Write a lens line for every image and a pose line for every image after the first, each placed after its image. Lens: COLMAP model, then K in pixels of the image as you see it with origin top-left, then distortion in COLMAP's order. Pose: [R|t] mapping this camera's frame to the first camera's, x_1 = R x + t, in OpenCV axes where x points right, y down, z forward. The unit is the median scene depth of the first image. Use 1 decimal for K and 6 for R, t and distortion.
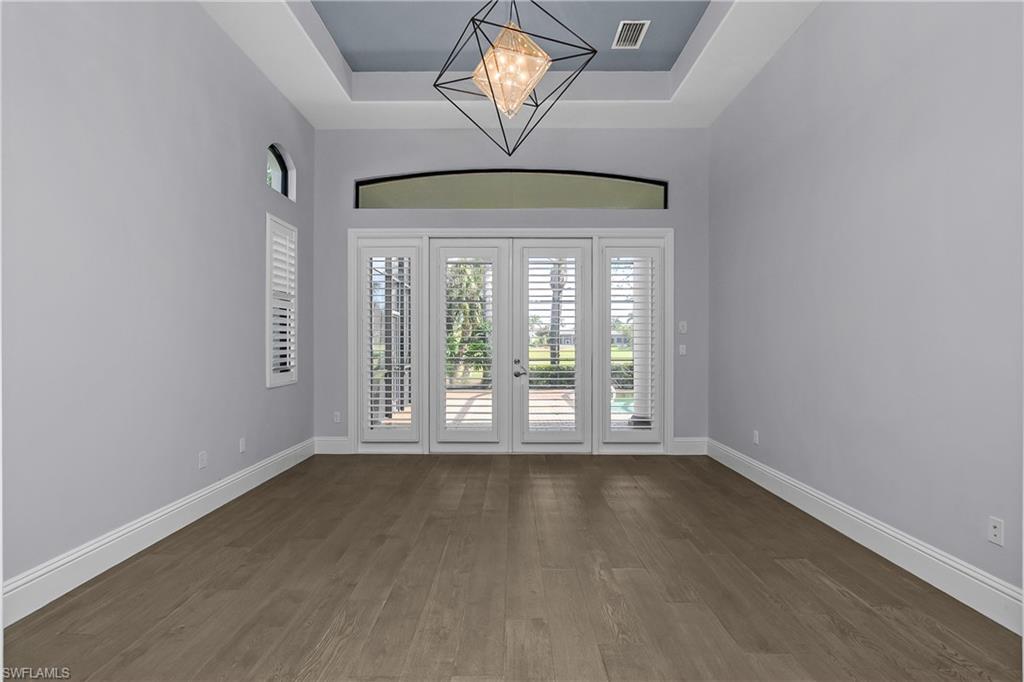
lens RADIAL K [[503.7, 0, 506.6], [0, 503.7, 346.6], [0, 0, 1]] dist [-0.020706, 0.001901]
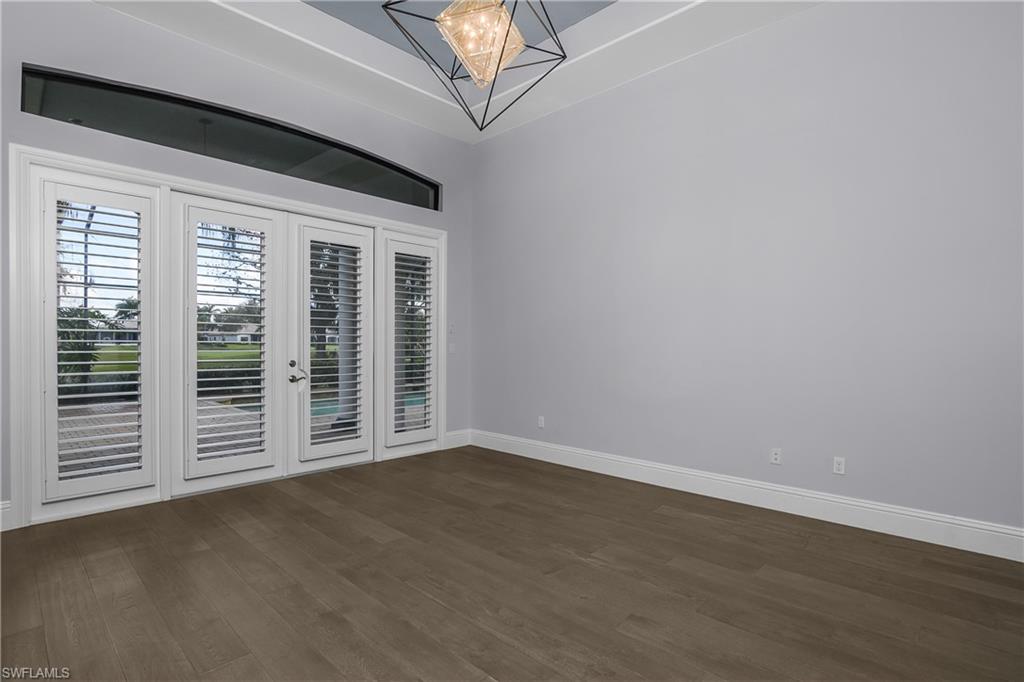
lens RADIAL K [[503.7, 0, 506.6], [0, 503.7, 346.6], [0, 0, 1]] dist [-0.020706, 0.001901]
pose [[0.694180, -0.004552, 0.719787, -0.439140], [-0.000473, 0.999977, 0.006780, -0.004869], [-0.719801, -0.005047, 0.694162, 0.250528]]
